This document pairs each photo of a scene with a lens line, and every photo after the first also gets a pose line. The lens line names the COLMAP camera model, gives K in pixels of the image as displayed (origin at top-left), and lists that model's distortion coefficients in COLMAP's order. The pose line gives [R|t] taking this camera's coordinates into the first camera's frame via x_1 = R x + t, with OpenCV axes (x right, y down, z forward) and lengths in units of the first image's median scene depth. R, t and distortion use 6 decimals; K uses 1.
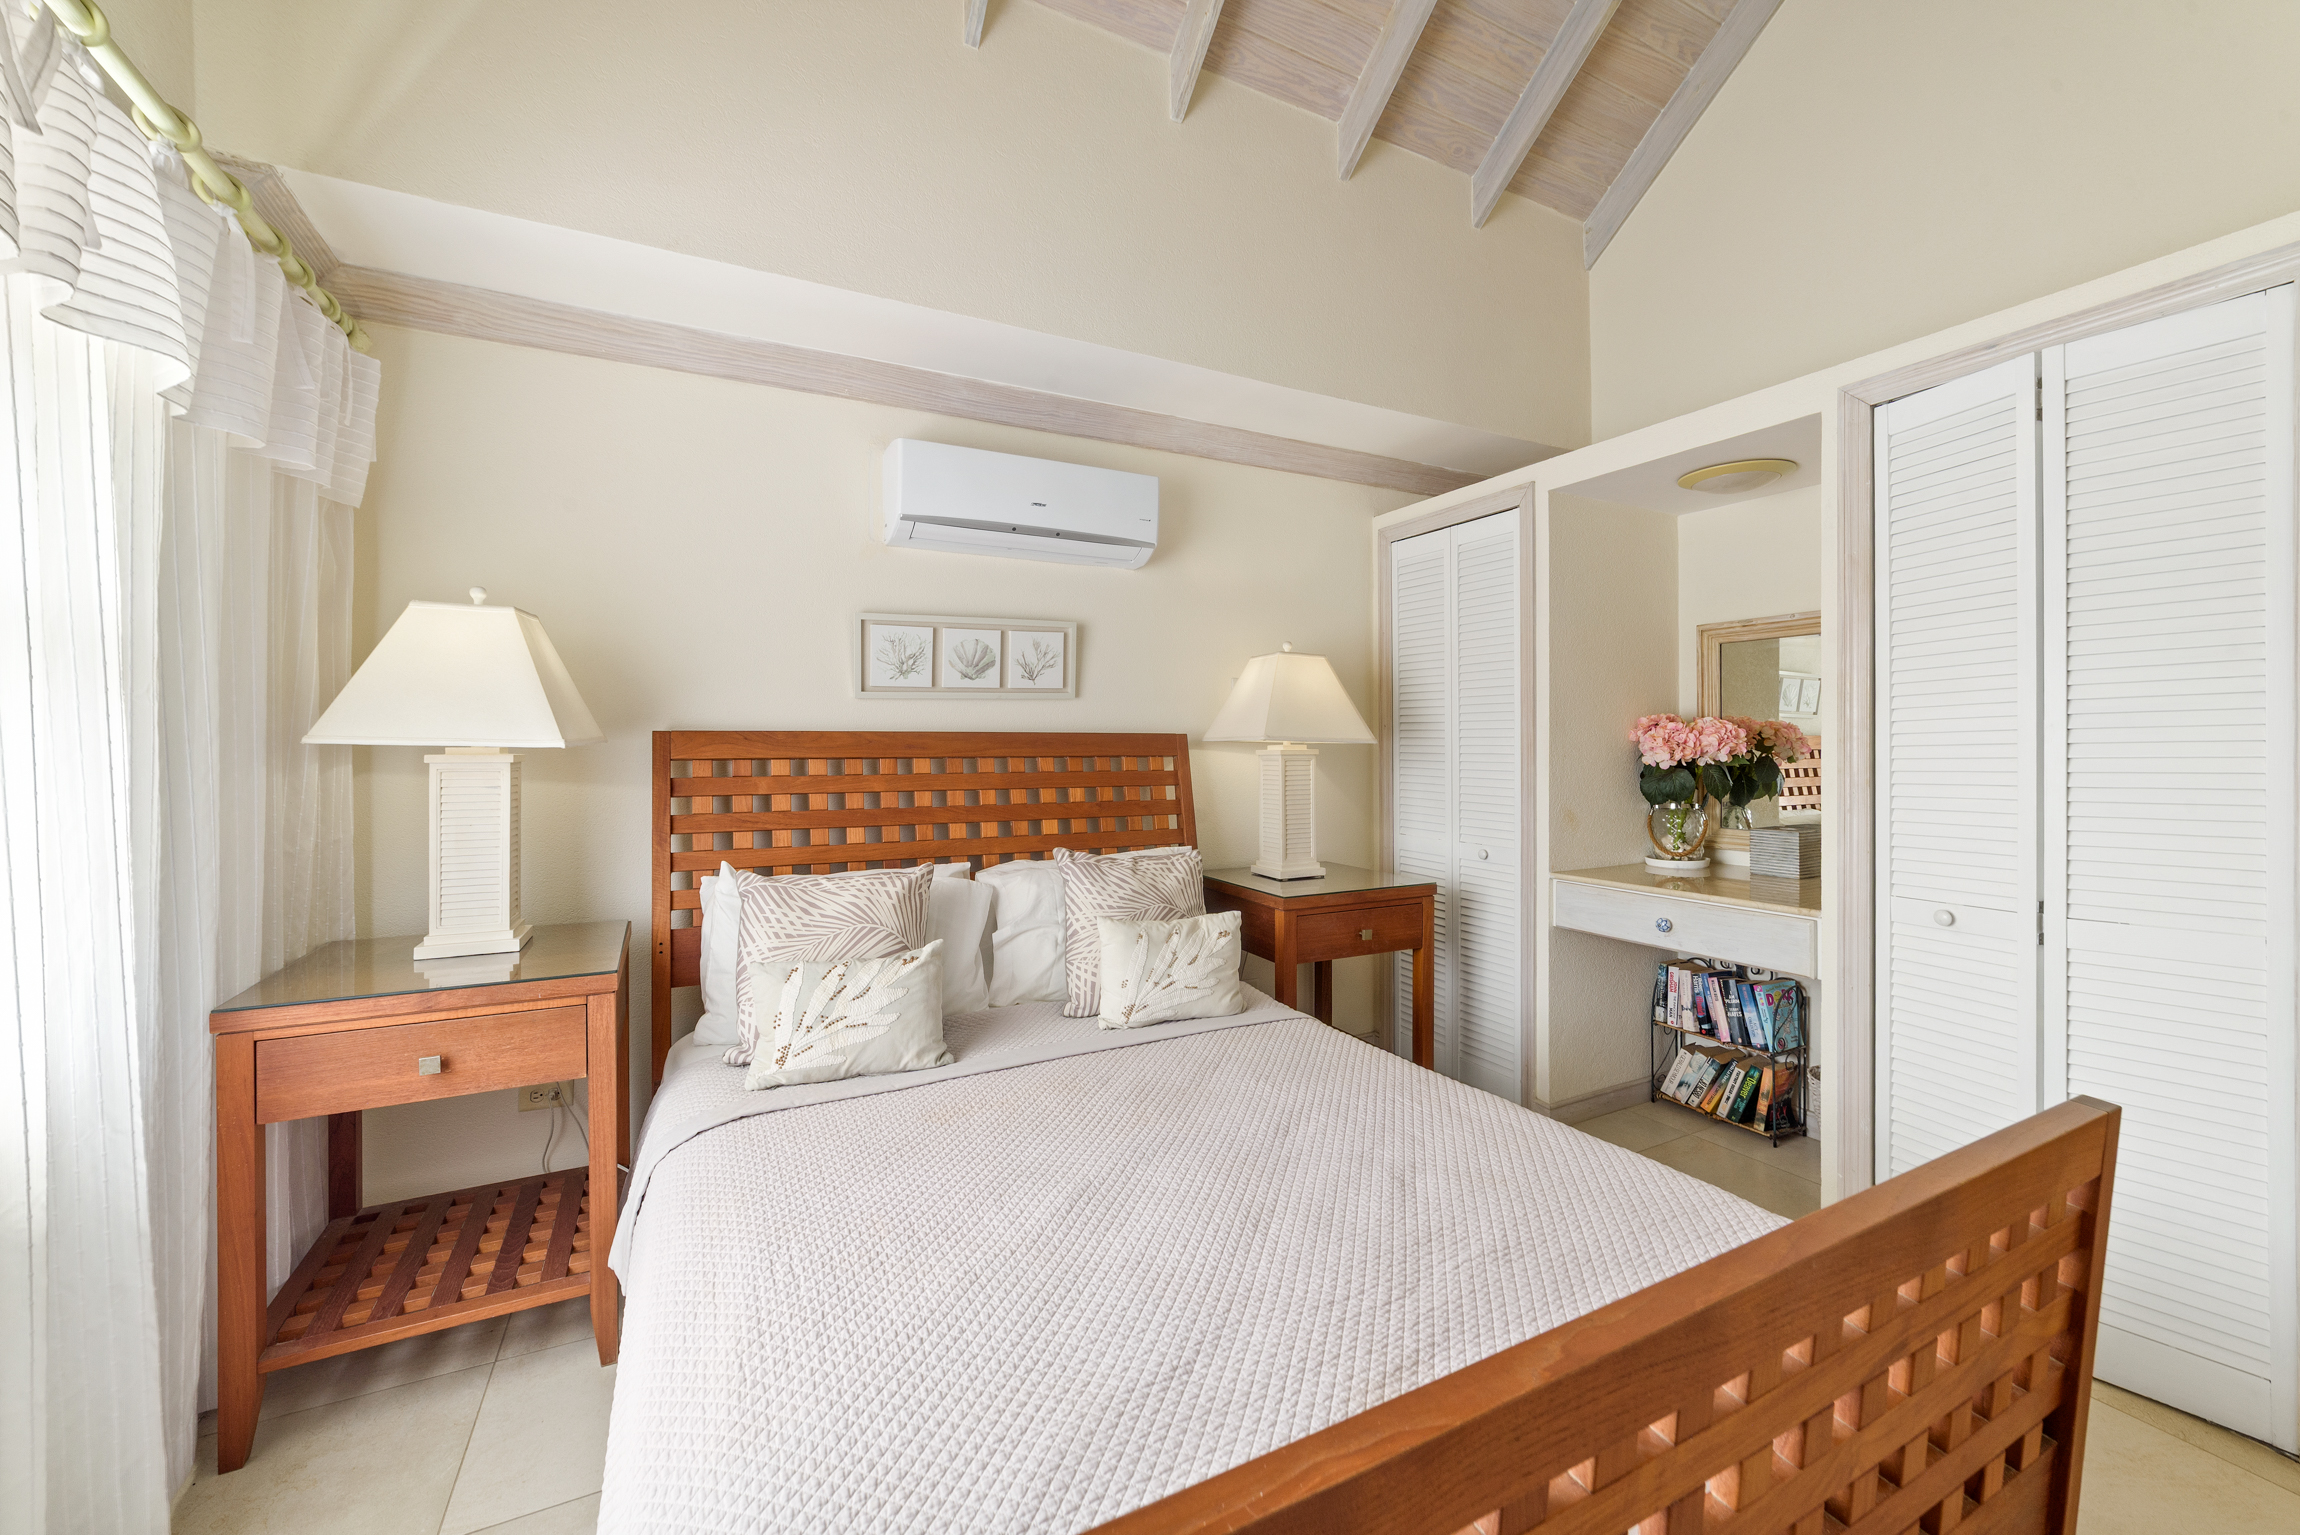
lens RADIAL K [[893.1, 0, 1150.1], [0, 893.1, 748.0], [0, 0, 1]] dist [-0.018366, 0.005428]
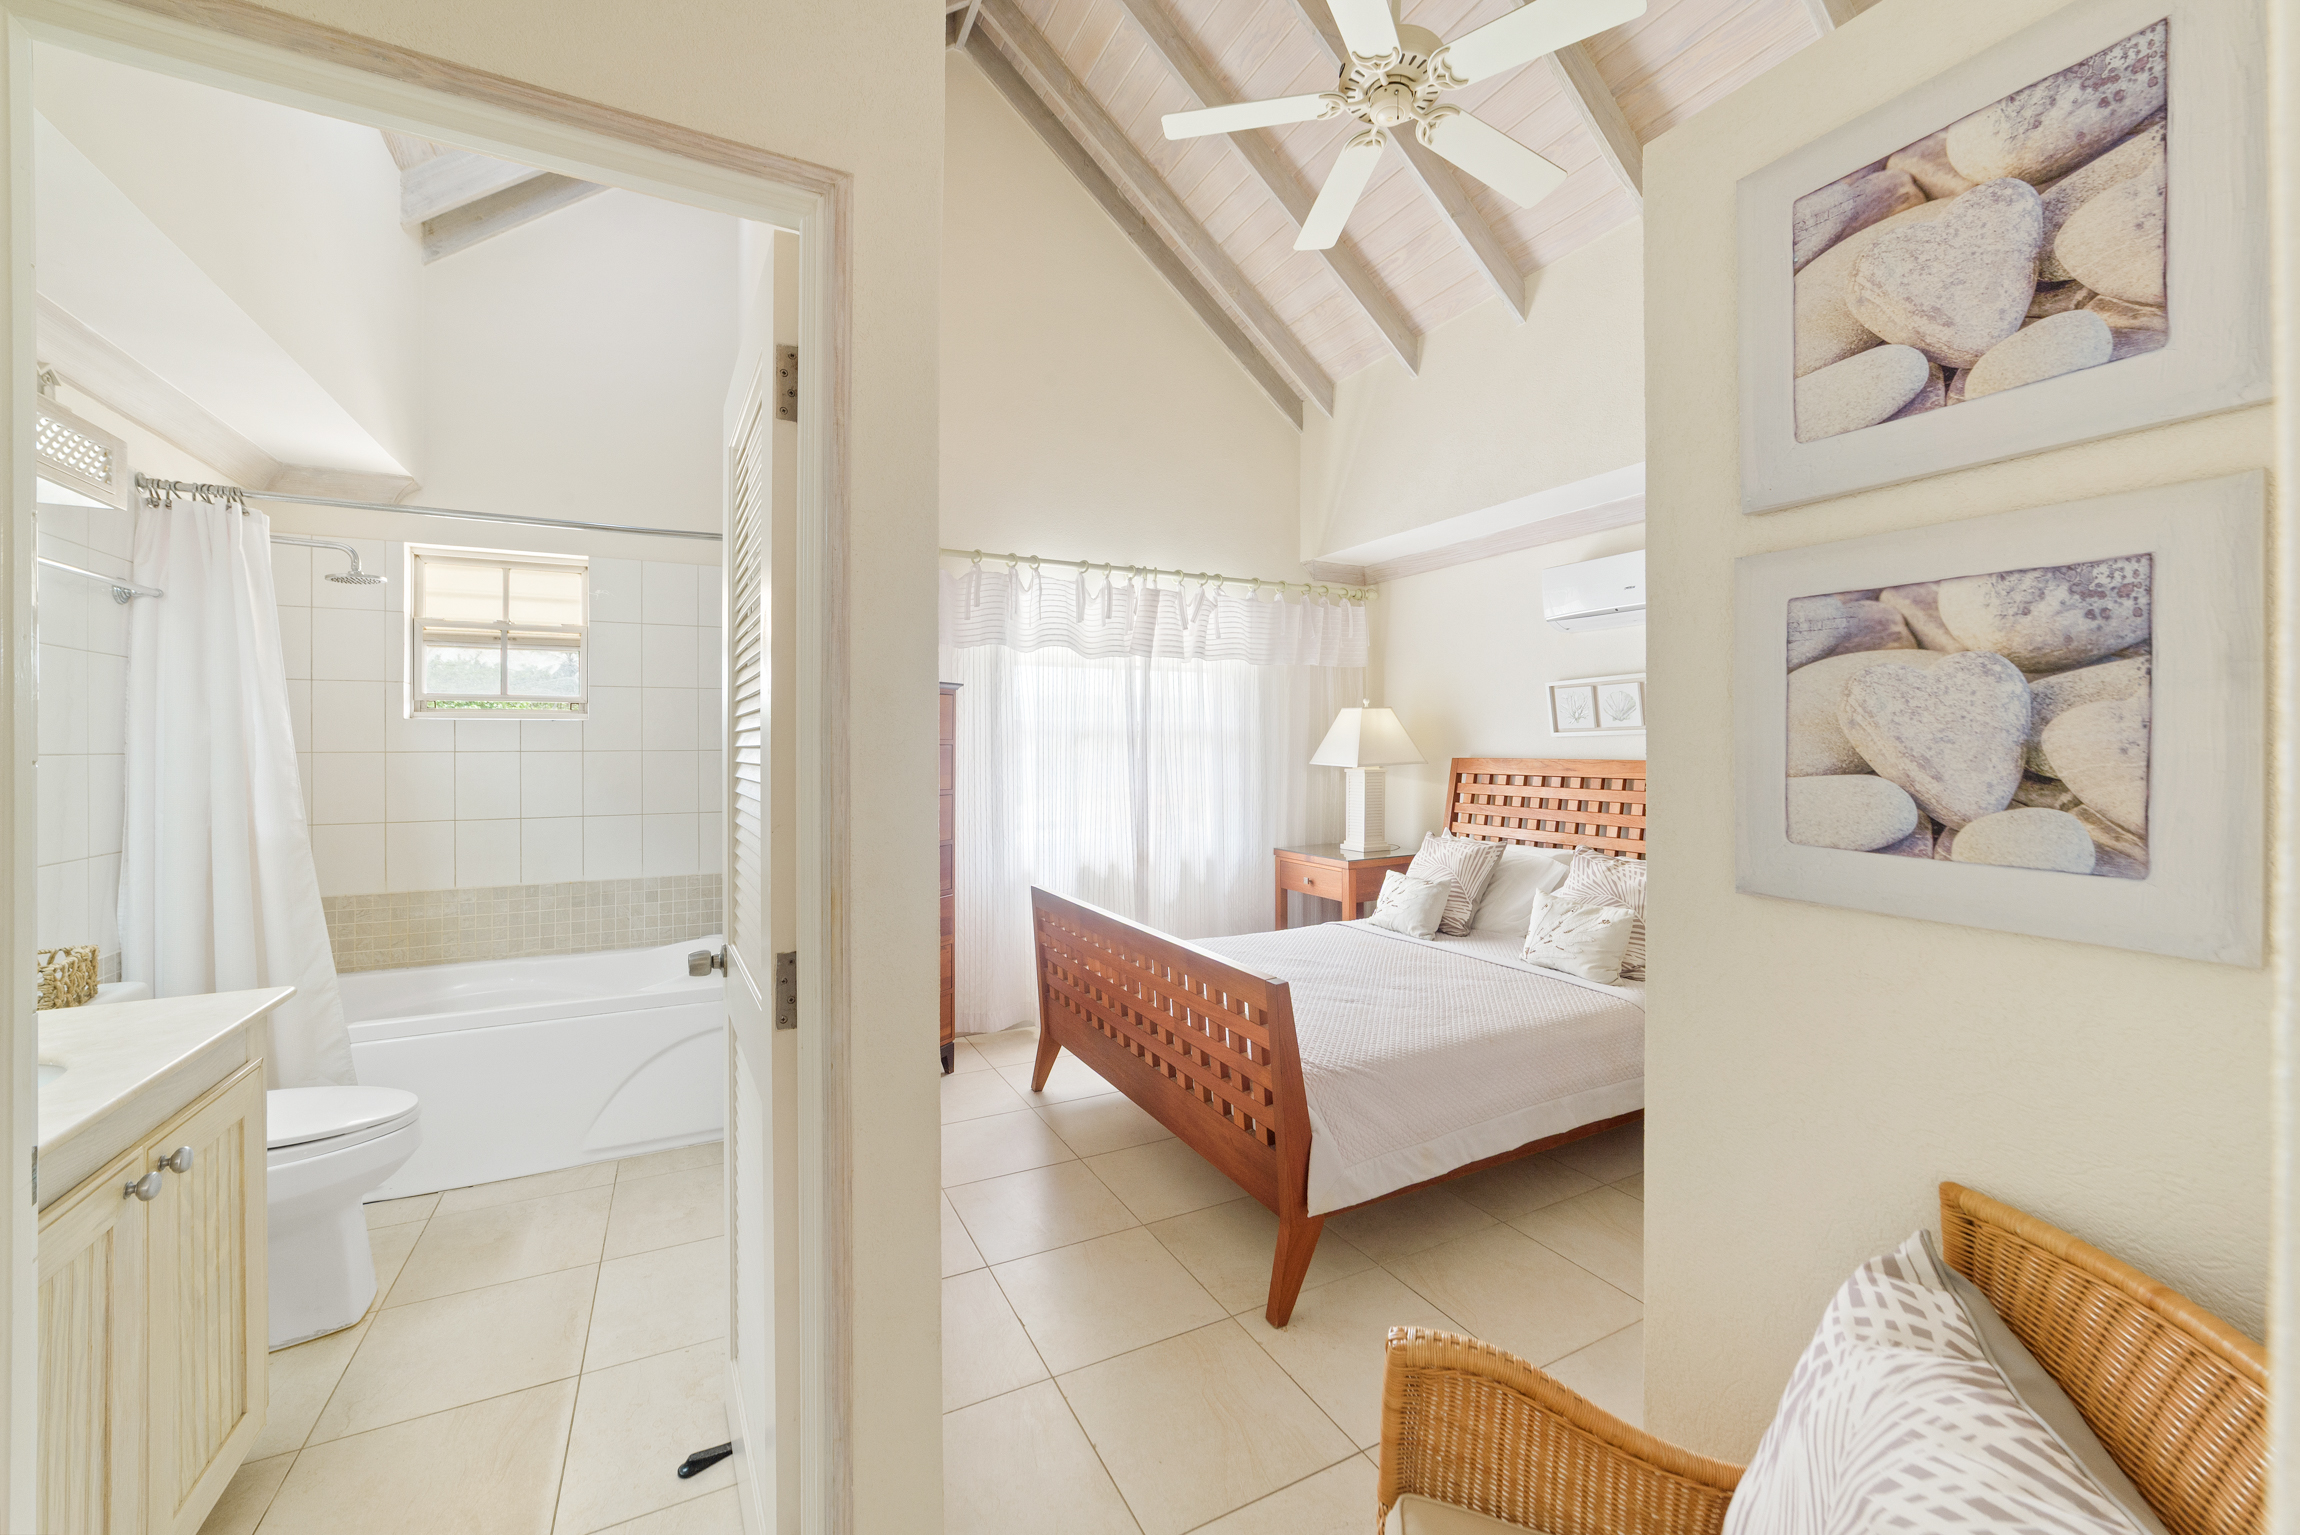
lens RADIAL K [[893.1, 0, 1157.3], [0, 893.1, 747.3], [0, 0, 1]] dist [-0.018366, 0.005428]
pose [[0.022832, 0.002678, -0.999736, 1.162398], [-0.000978, 0.999996, 0.002656, -0.040686], [0.999739, 0.000917, 0.022835, 0.273628]]
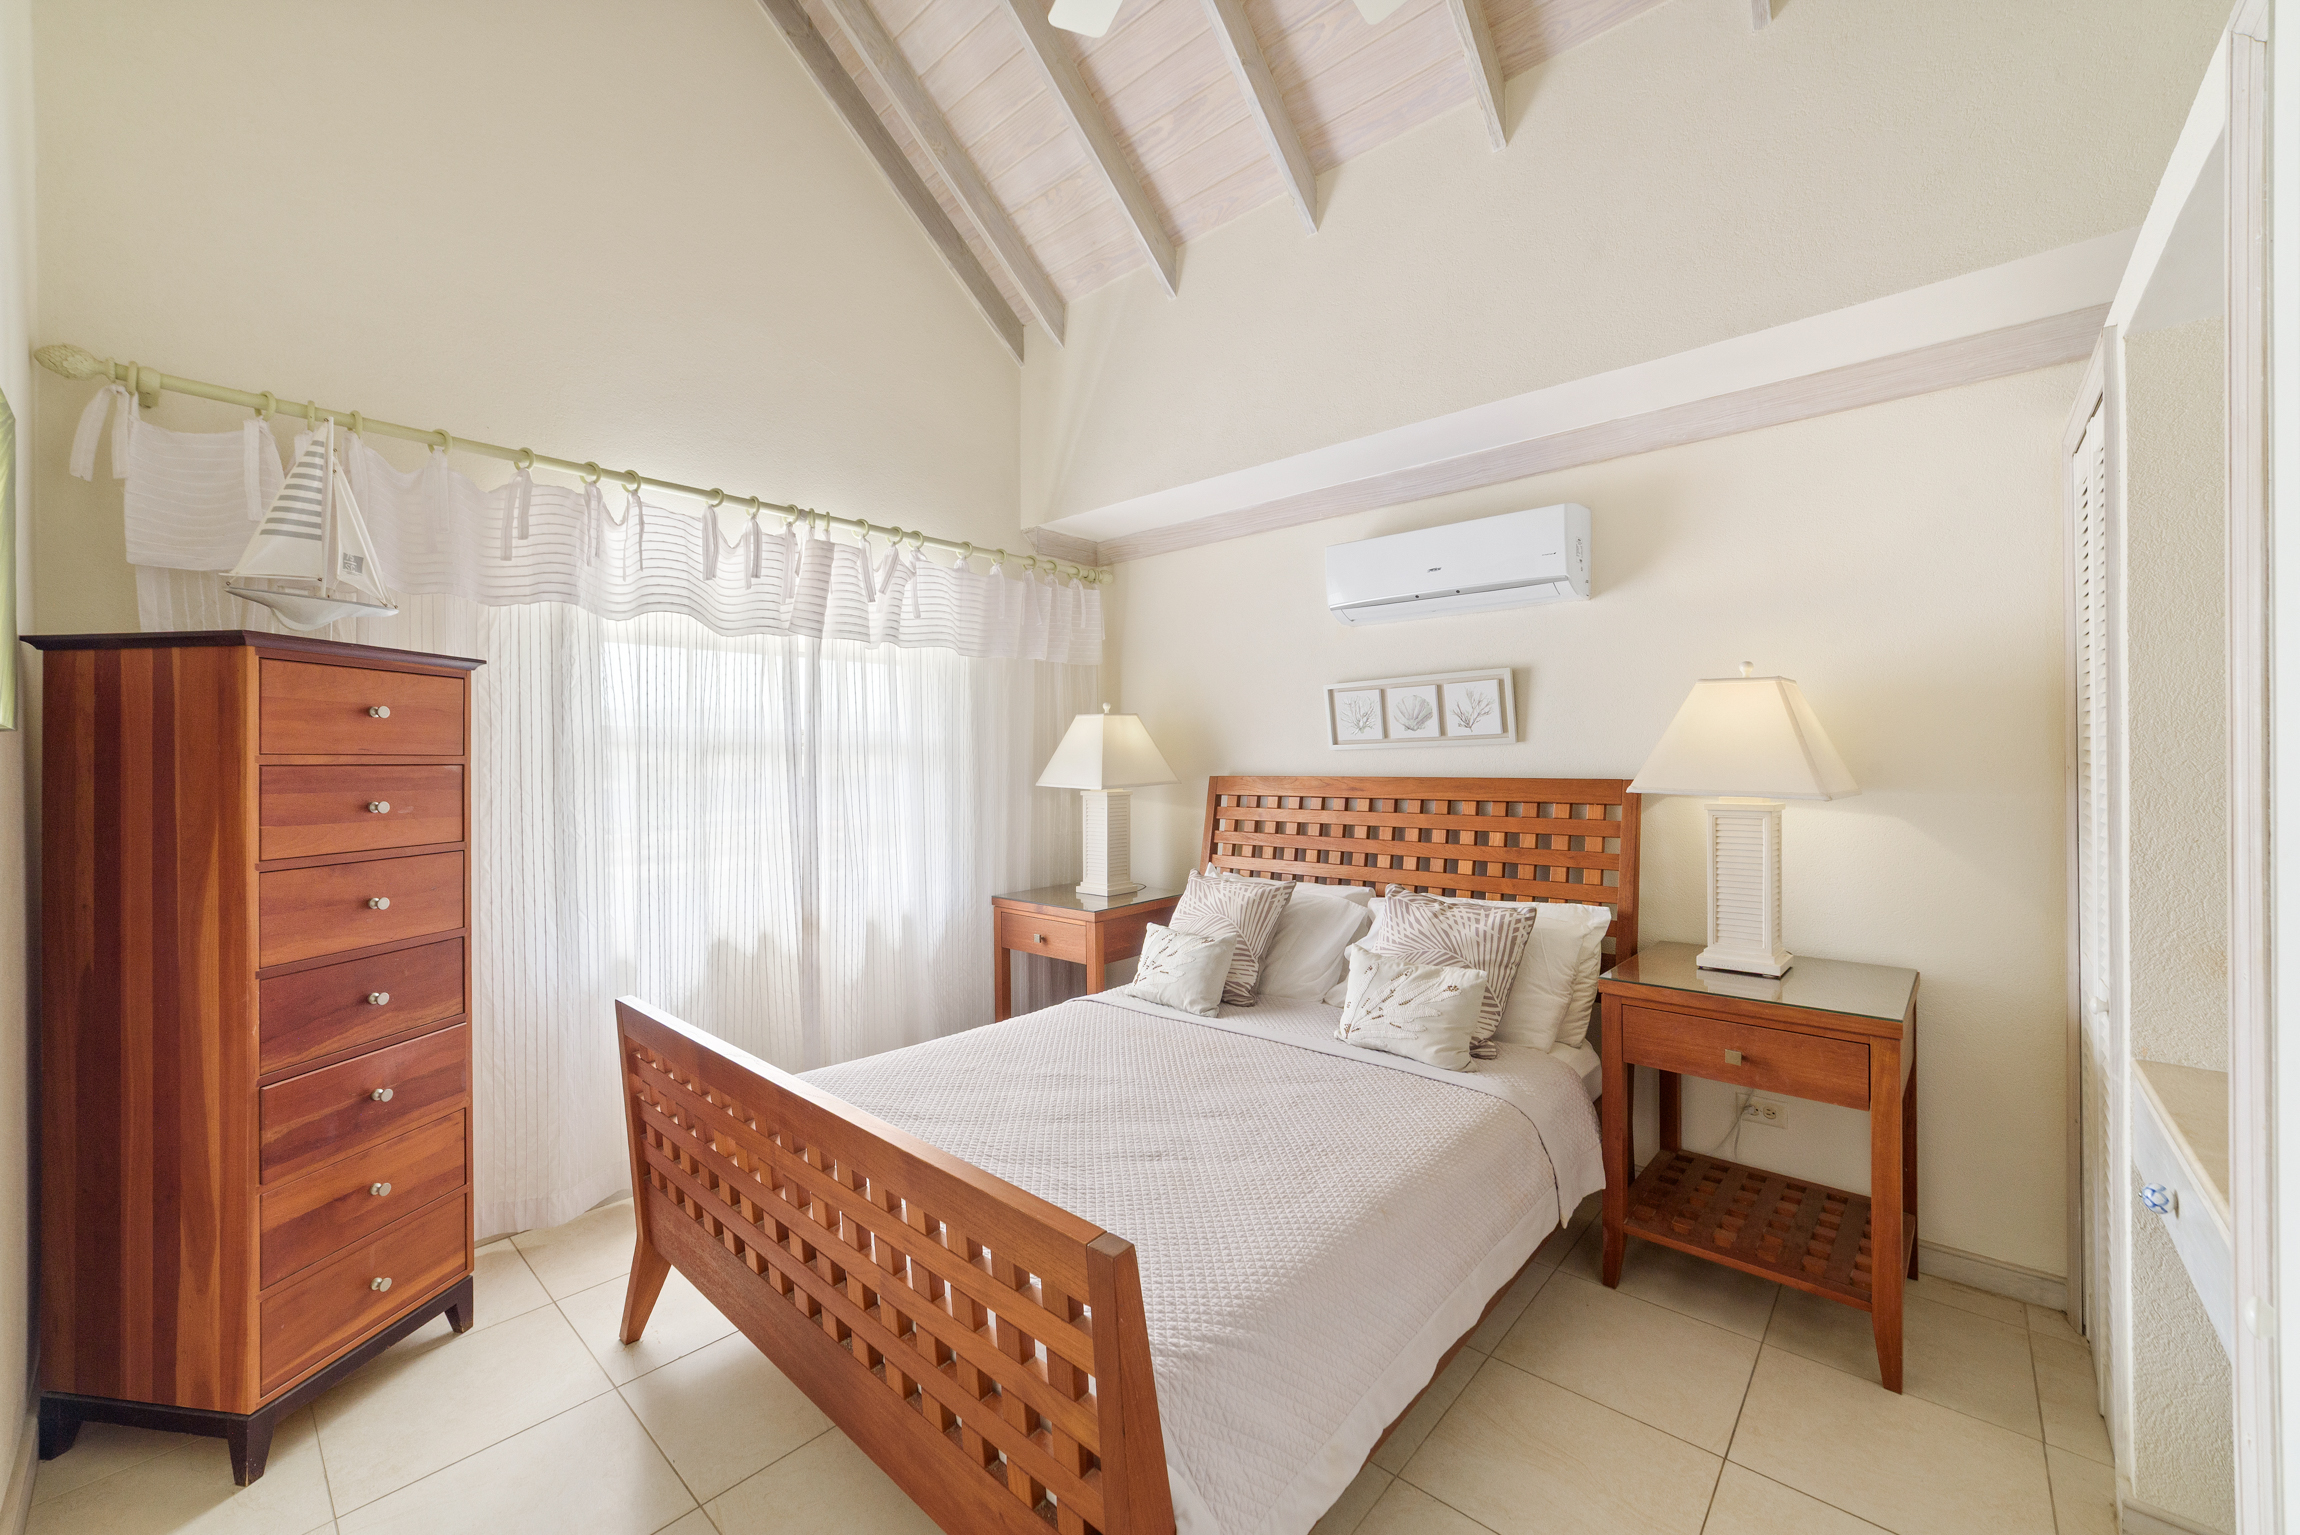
lens RADIAL K [[893.1, 0, 1138.6], [0, 893.1, 762.9], [0, 0, 1]] dist [-0.018366, 0.005428]
pose [[0.354197, 0.000339, -0.935171, 0.761419], [0.004744, 0.999986, 0.002159, -0.040857], [0.935159, -0.005201, 0.354191, 0.273749]]
